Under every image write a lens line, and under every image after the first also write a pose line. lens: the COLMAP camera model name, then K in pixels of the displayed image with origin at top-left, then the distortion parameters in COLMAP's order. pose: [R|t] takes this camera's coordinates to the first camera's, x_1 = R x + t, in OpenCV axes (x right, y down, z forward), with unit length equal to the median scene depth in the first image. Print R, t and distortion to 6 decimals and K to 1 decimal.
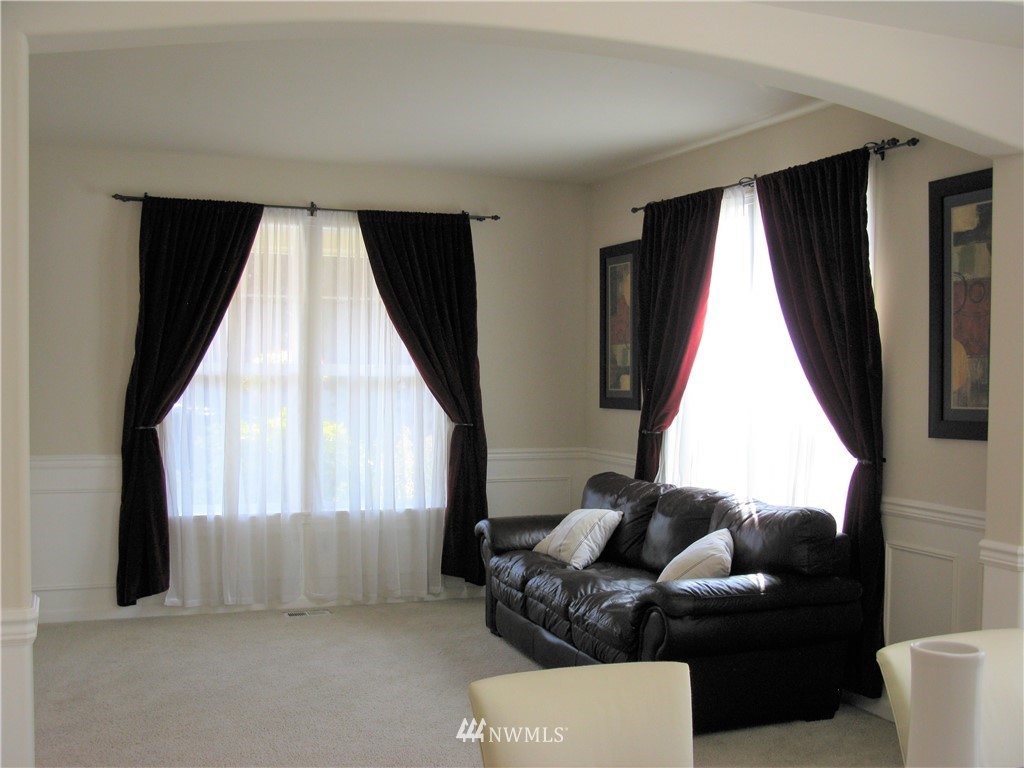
lens RADIAL K [[1134.2, 0, 516.1], [0, 1134.2, 406.0], [0, 0, 1]] dist [-0.176918, 0.269250]
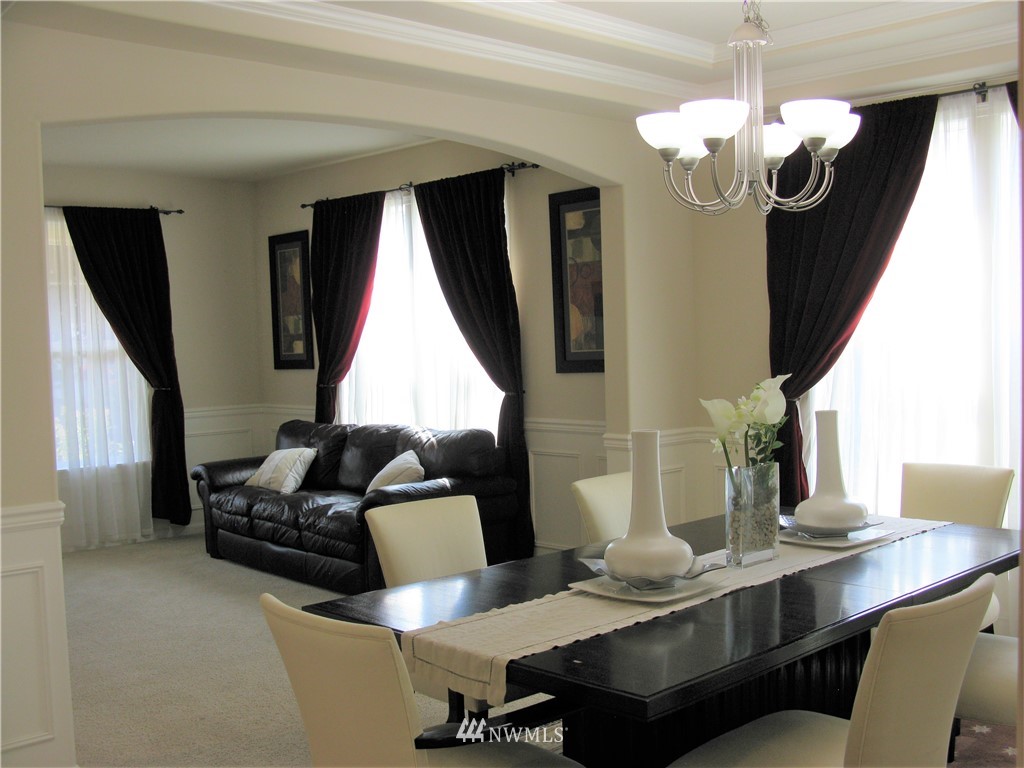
lens RADIAL K [[1134.2, 0, 516.1], [0, 1134.2, 406.0], [0, 0, 1]] dist [-0.176918, 0.269250]
pose [[0.926118, -0.058908, 0.372607, -0.176035], [0.048420, 0.998125, 0.037452, 0.010542], [-0.374115, -0.016643, 0.927233, -0.263943]]
